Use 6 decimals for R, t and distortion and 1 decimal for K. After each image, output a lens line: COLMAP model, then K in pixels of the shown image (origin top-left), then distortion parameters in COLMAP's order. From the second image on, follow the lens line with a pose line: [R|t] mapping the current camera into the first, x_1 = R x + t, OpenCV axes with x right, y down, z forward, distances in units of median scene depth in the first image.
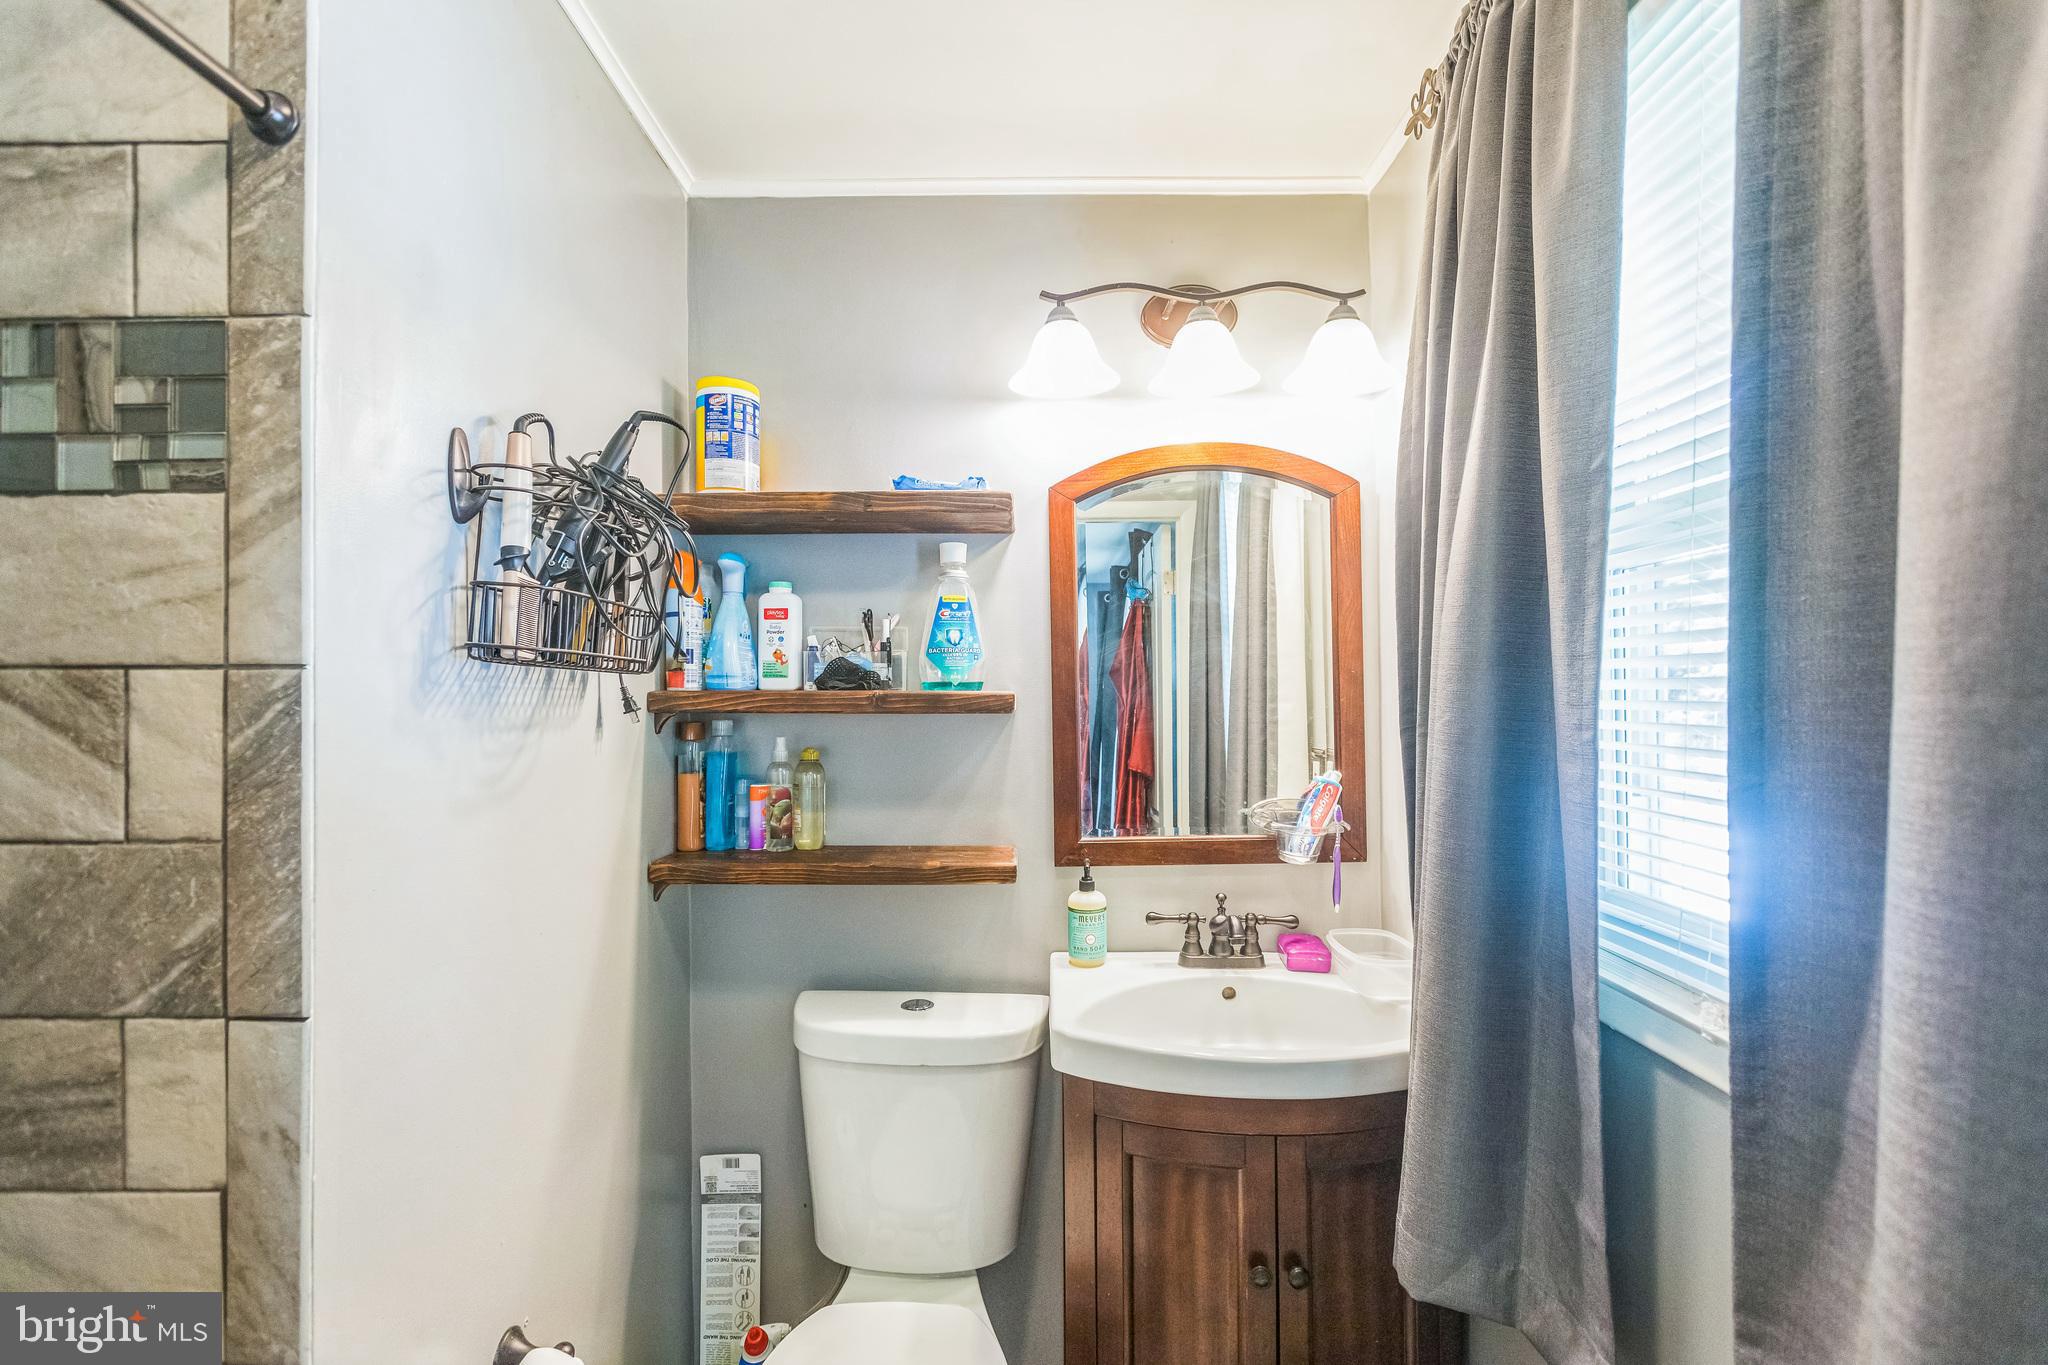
lens RADIAL K [[934.9, 0, 1024.0], [0, 934.9, 682.5], [0, 0, 1]] dist [0.014394, -0.000016]
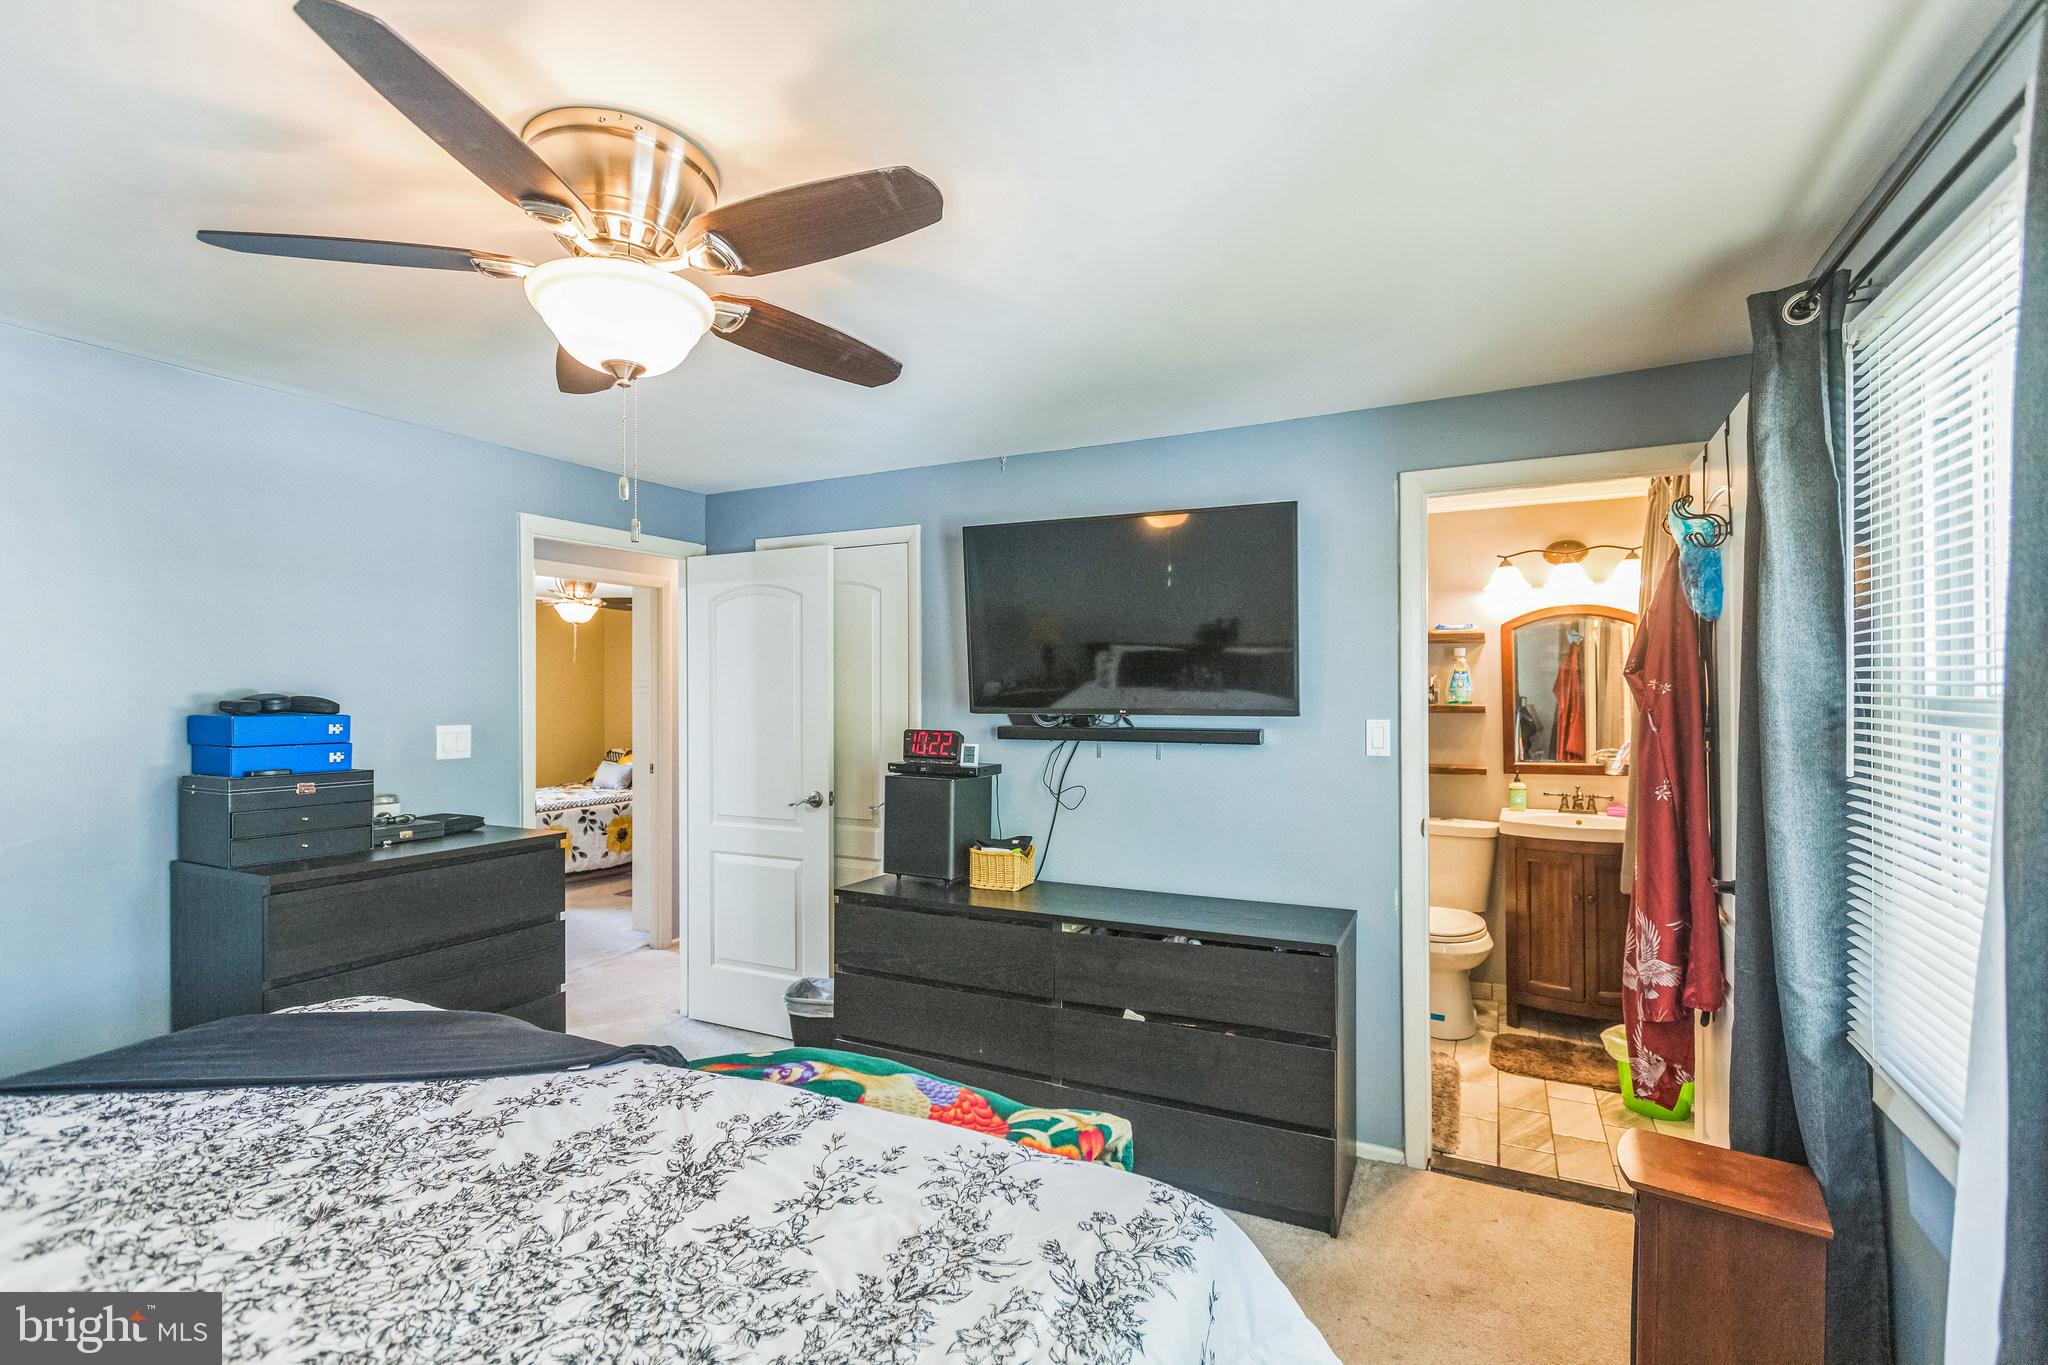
lens RADIAL K [[934.9, 0, 1024.0], [0, 934.9, 682.5], [0, 0, 1]] dist [0.014394, -0.000016]
pose [[0.898406, 0.001564, -0.439163, -0.018277], [0.002801, 0.999953, 0.009292, -0.080795], [0.439157, -0.009577, 0.898359, -1.929456]]
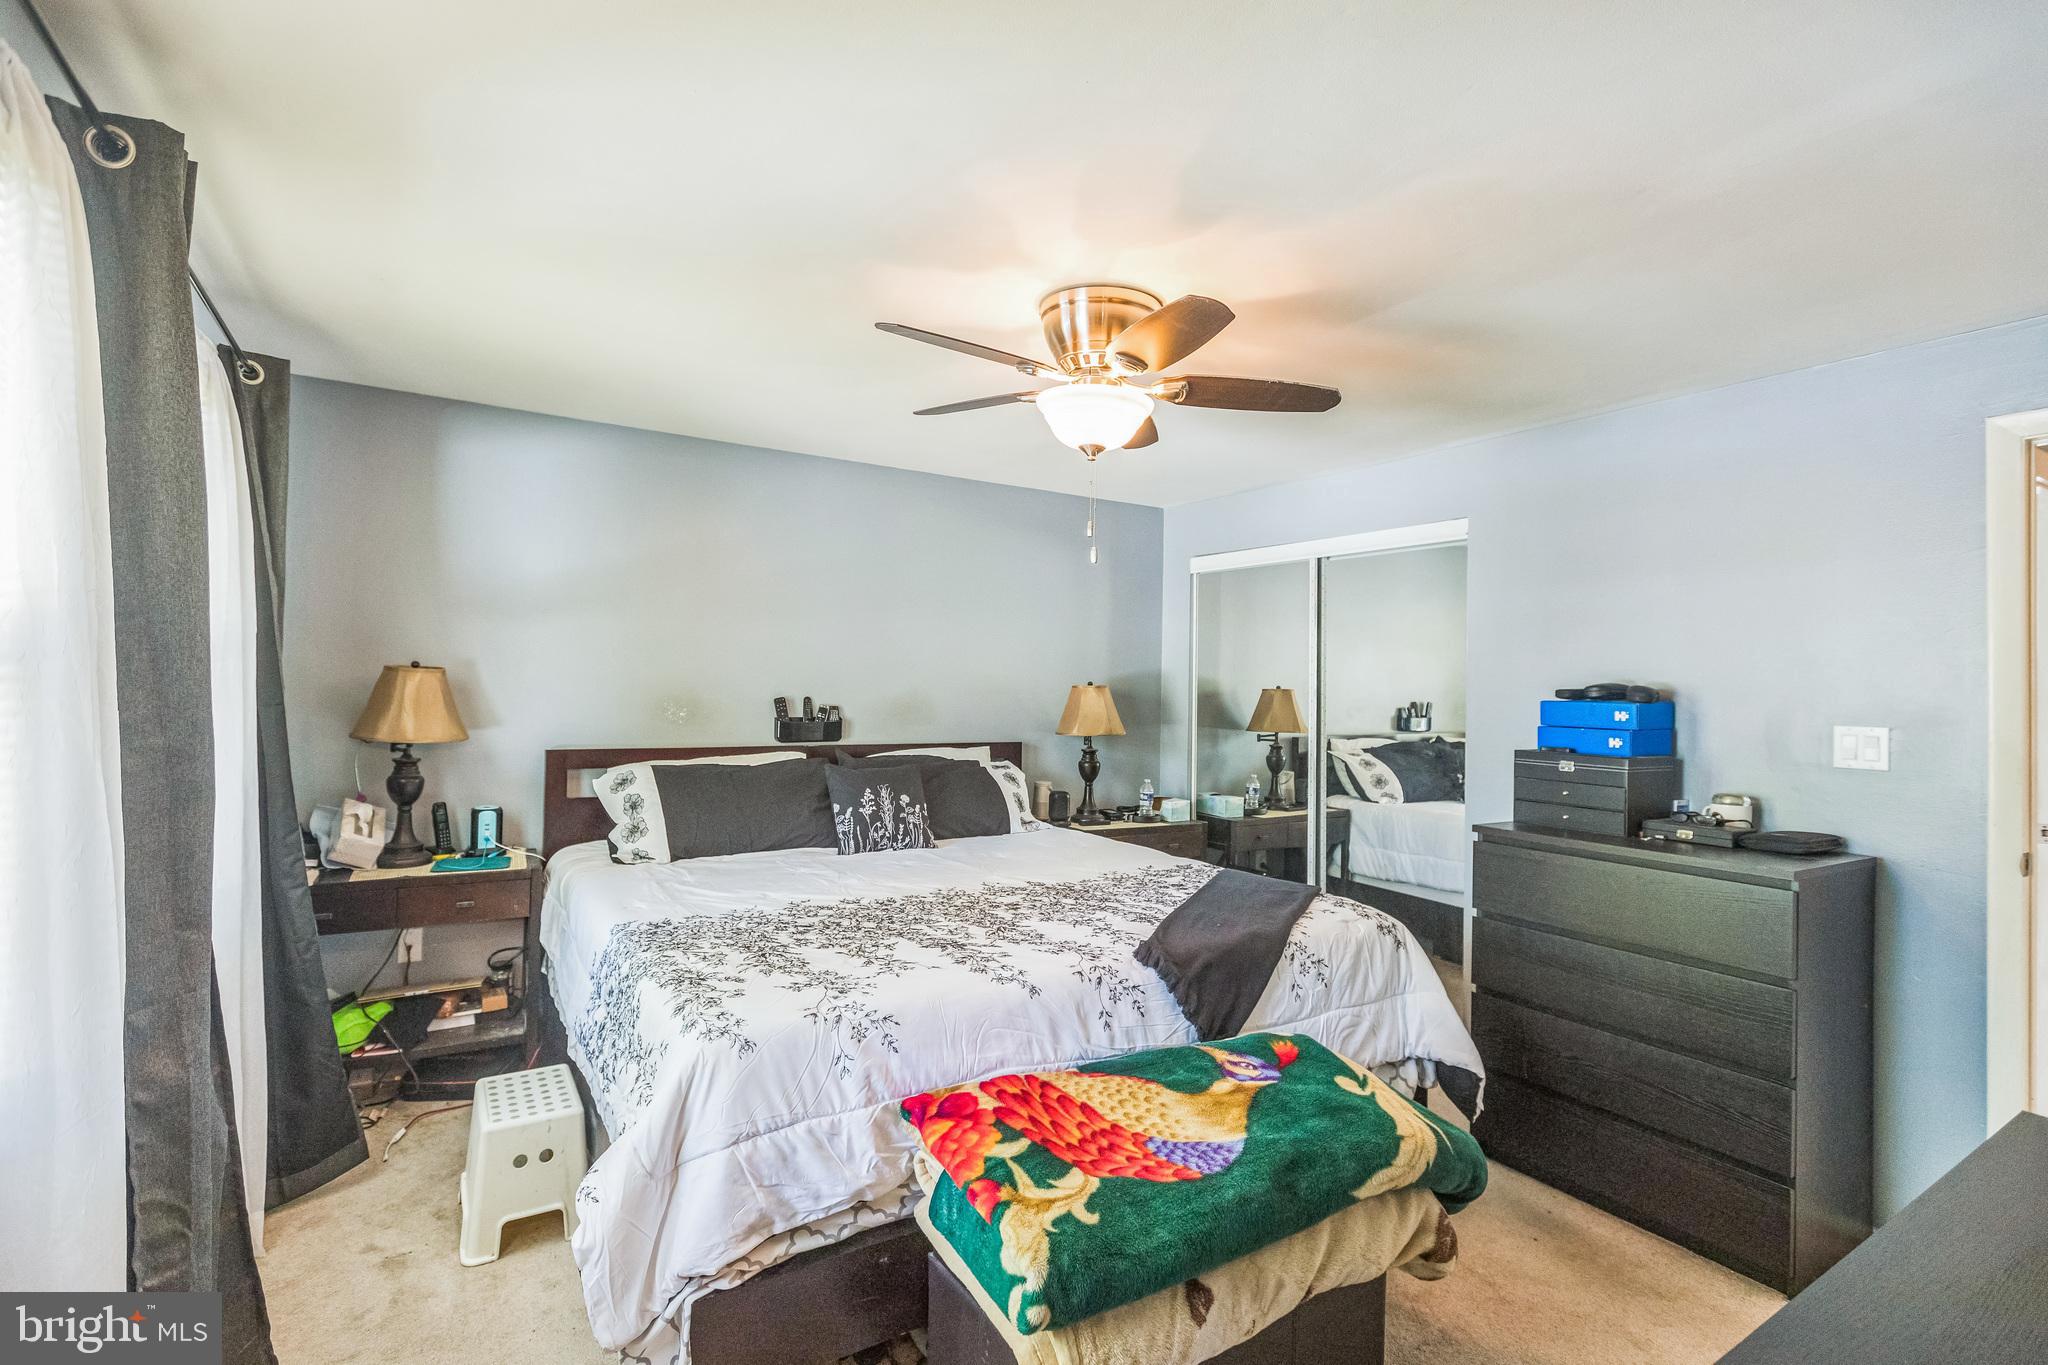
lens RADIAL K [[934.9, 0, 1024.0], [0, 934.9, 682.5], [0, 0, 1]] dist [0.014394, -0.000016]
pose [[-0.841584, -0.007601, -0.540073, 0.244015], [0.000881, 0.999880, -0.015444, 0.148968], [0.540126, -0.013473, -0.841477, 5.643696]]
